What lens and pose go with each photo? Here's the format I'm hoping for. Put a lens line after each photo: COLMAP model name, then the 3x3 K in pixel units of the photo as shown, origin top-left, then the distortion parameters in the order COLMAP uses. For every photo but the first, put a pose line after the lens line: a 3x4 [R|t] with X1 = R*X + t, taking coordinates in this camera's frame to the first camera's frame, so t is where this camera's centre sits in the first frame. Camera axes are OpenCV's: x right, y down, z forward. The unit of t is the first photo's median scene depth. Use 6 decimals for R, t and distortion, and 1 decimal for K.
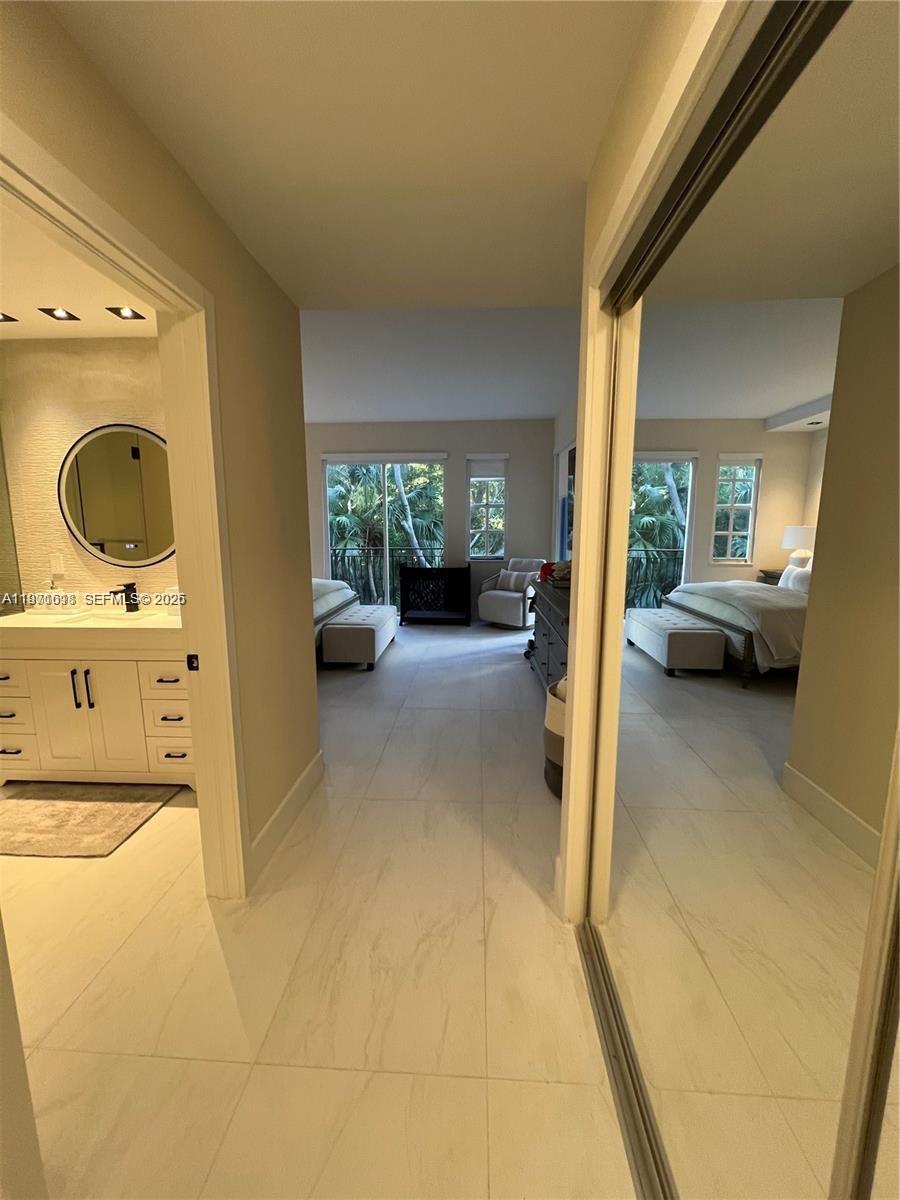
lens RADIAL K [[480.0, 0, 450.3], [0, 480.0, 597.4], [0, 0, 1]] dist [-0.002932, 0.000507]
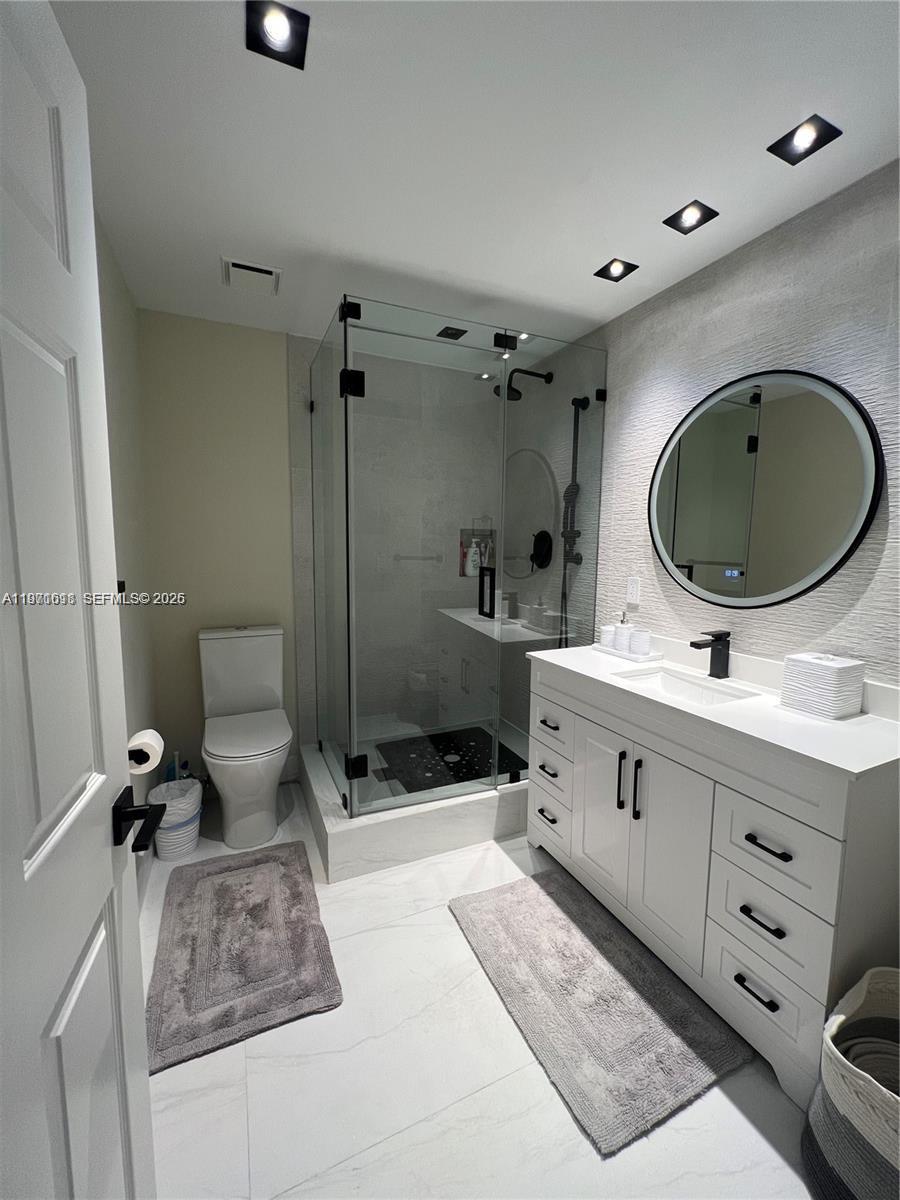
lens RADIAL K [[480.6, 0, 450.1], [0, 480.6, 597.6], [0, 0, 1]] dist [-0.002252, -0.000160]
pose [[0.468117, 0.102724, -0.877676, -0.300791], [-0.145703, 0.988598, 0.037994, -0.047848], [0.871572, 0.110095, 0.477747, 0.402547]]
